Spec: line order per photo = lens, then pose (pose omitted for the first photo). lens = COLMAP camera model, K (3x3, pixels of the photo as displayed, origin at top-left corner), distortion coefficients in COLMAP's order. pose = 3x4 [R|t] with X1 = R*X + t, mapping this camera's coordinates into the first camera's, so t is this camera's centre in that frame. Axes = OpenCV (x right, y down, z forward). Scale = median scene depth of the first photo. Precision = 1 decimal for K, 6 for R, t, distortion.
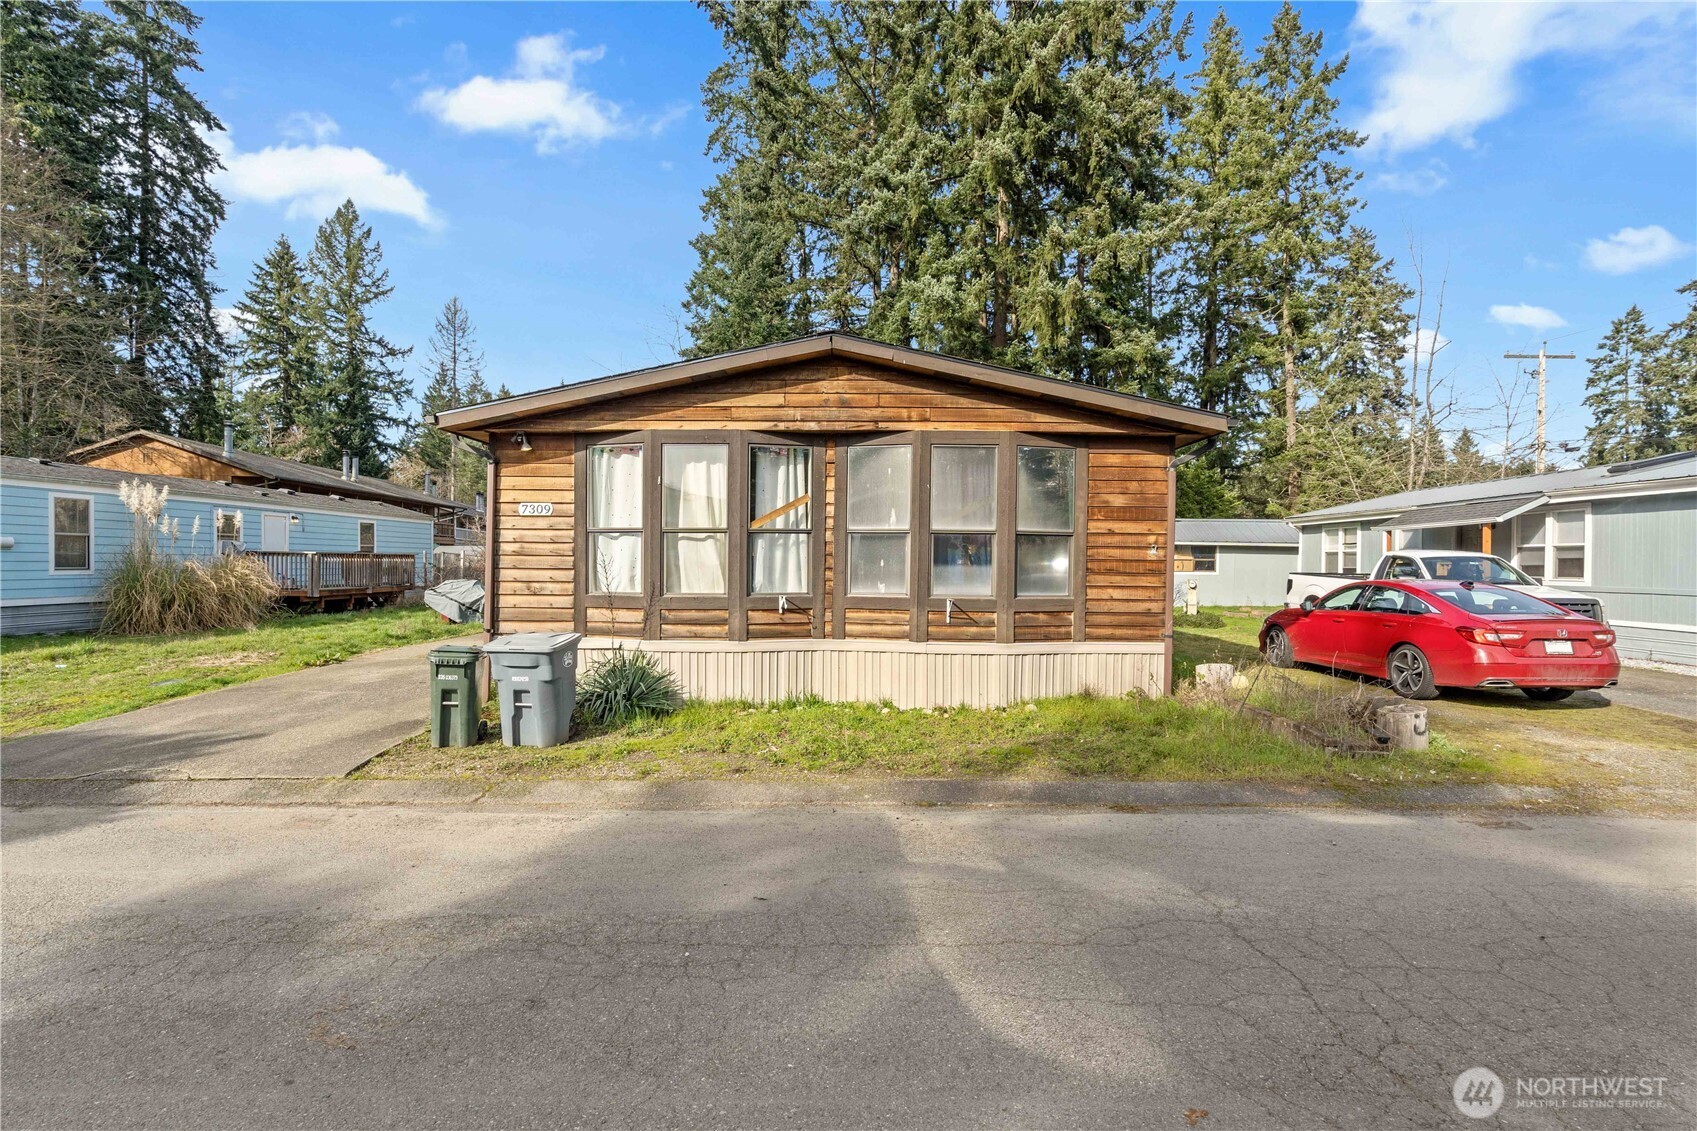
lens RADIAL K [[816.3, 0, 848.5], [0, 816.3, 565.5], [0, 0, 1]] dist [-0.000523, 0.000117]
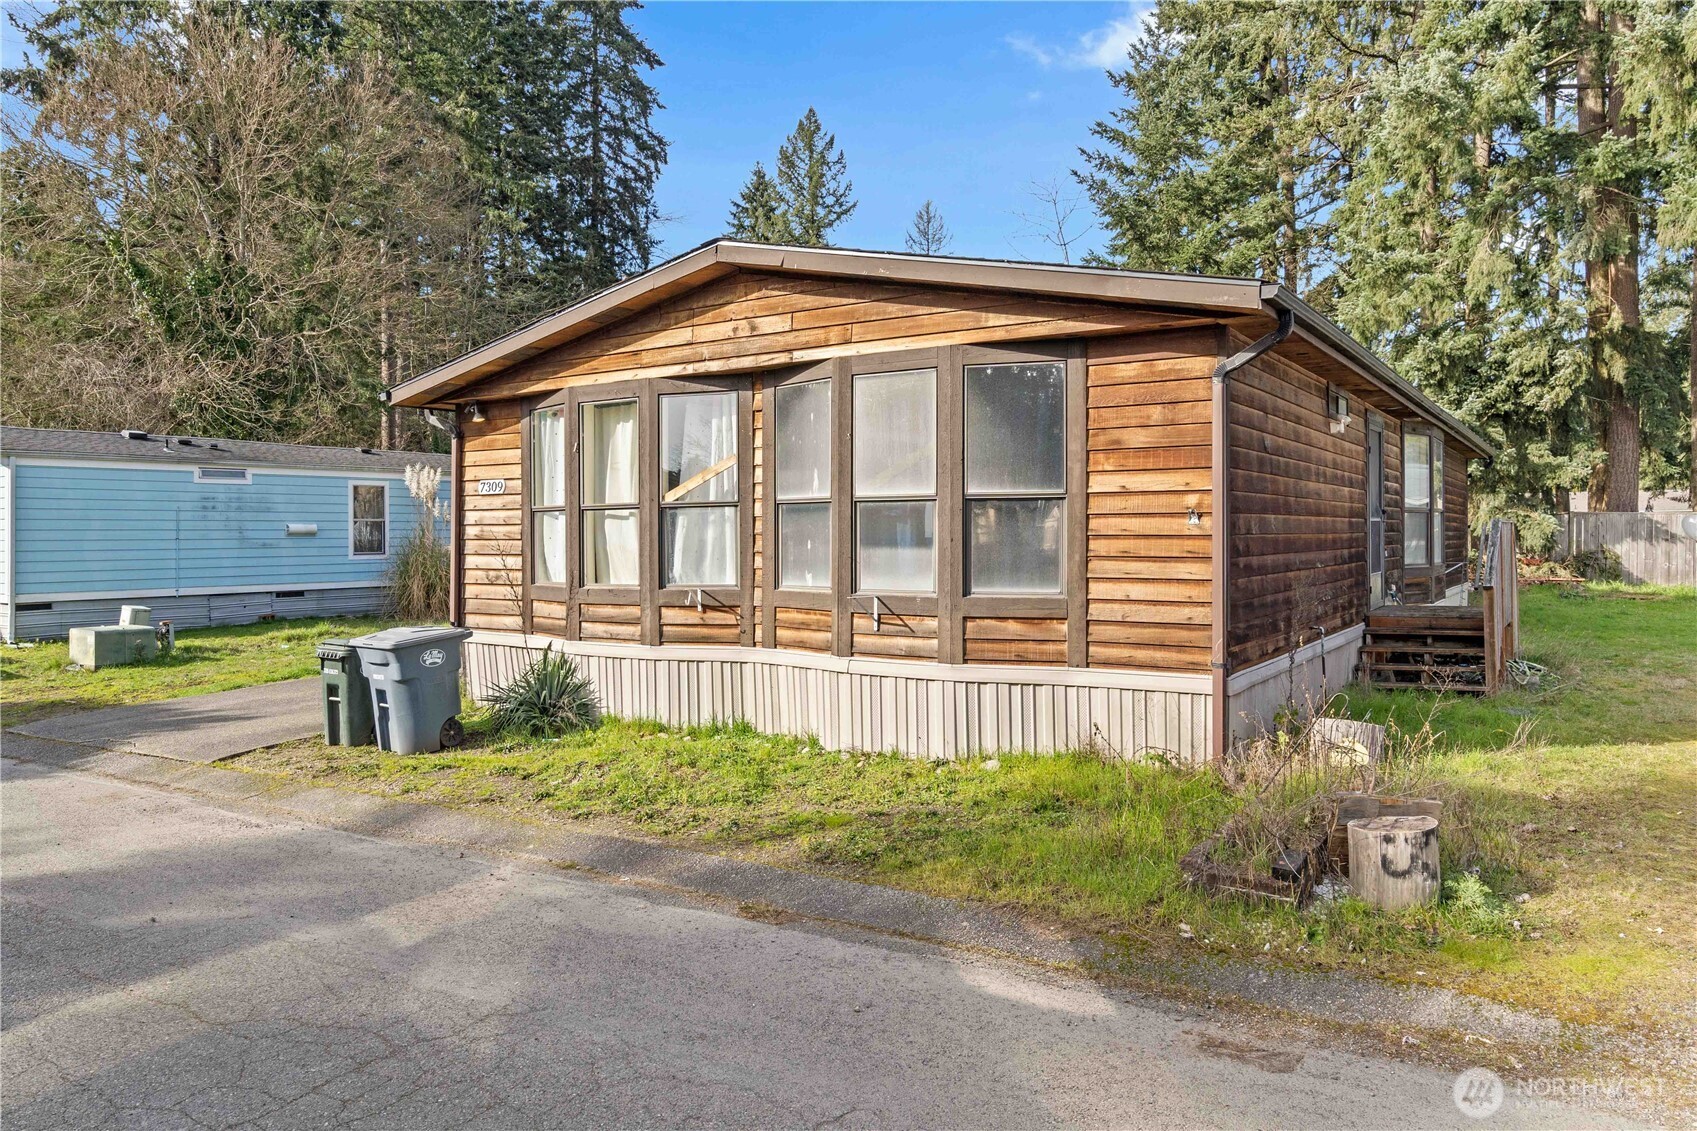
lens RADIAL K [[1167.9, 0, 847.4], [0, 1167.9, 519.3], [0, 0, 1]] dist [0.003686, -0.000703]
pose [[0.840272, -0.021037, -0.541756, 0.624103], [0.012149, 0.999727, -0.019977, -0.004501], [0.542029, 0.010205, 0.840298, 0.150461]]
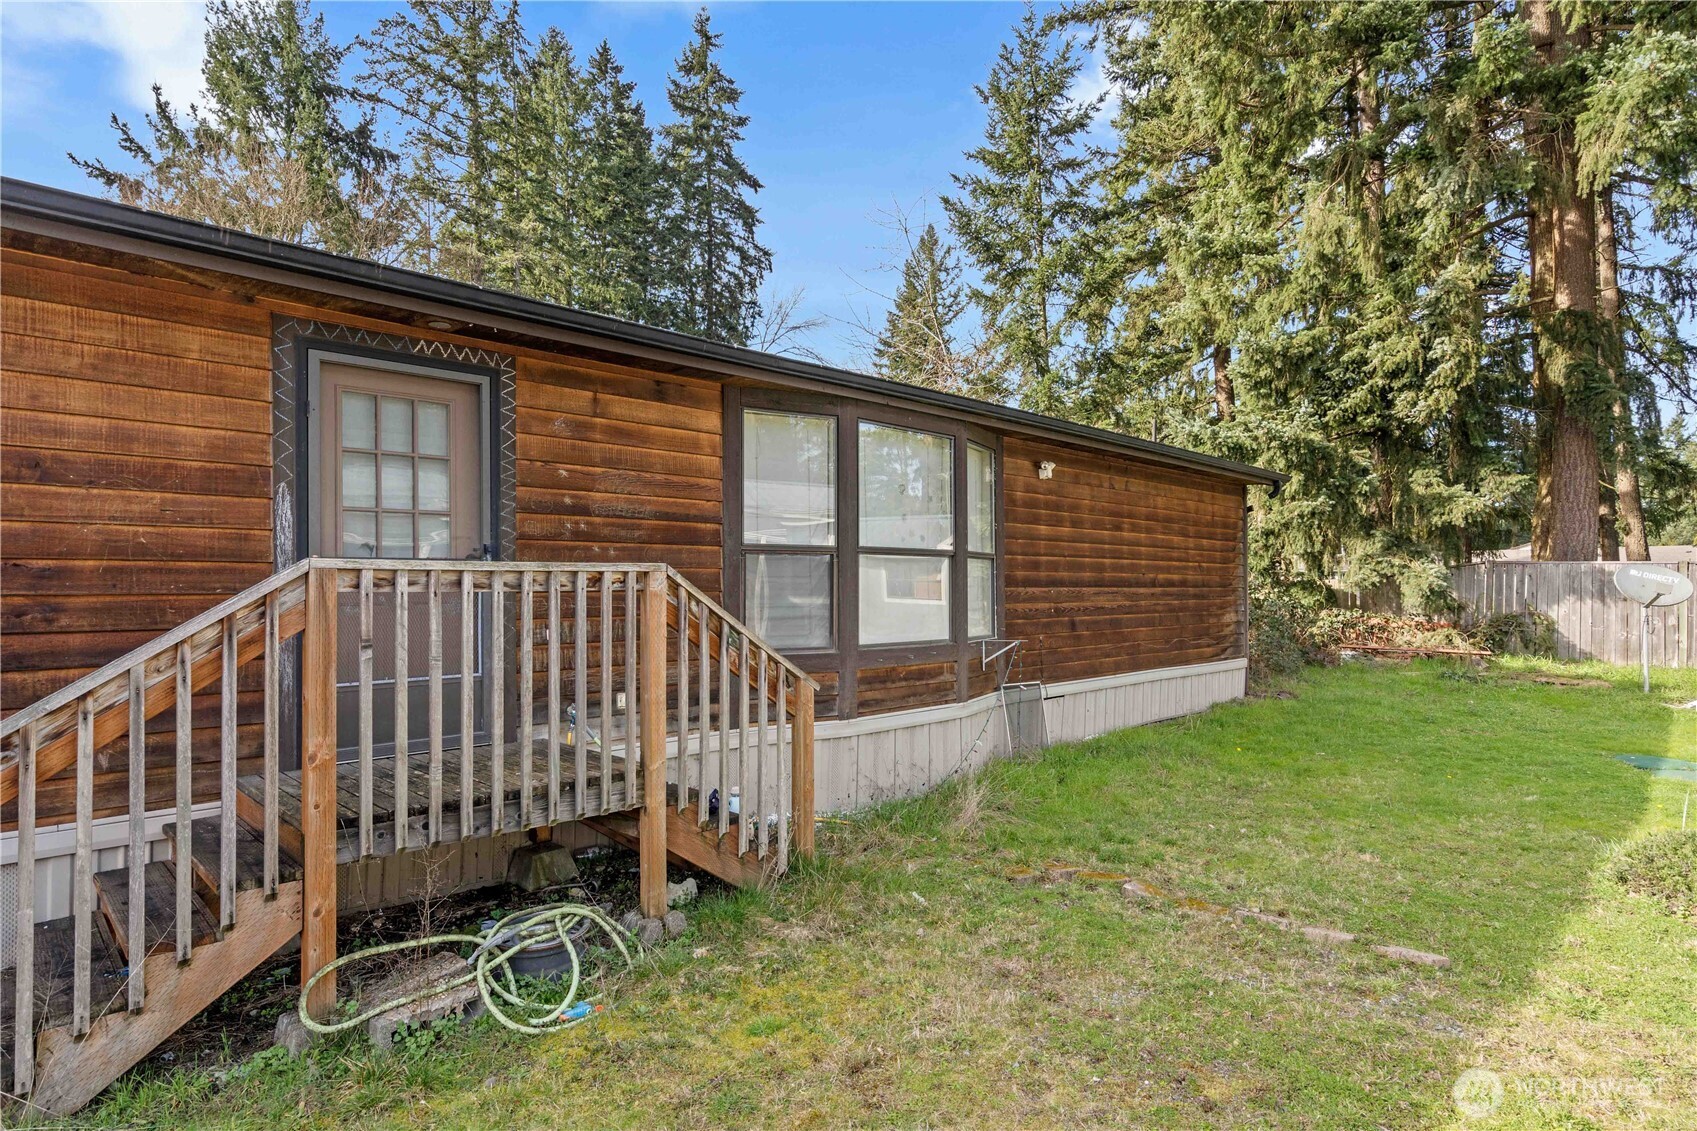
lens RADIAL K [[910.4, 0, 848.5], [0, 910.4, 565.5], [0, 0, 1]] dist [0.004584, 0.001057]
pose [[0.707490, -0.026426, -0.706229, 0.909923], [0.008902, 0.999555, -0.028484, -0.012673], [0.706667, 0.013865, 0.707410, 1.475556]]
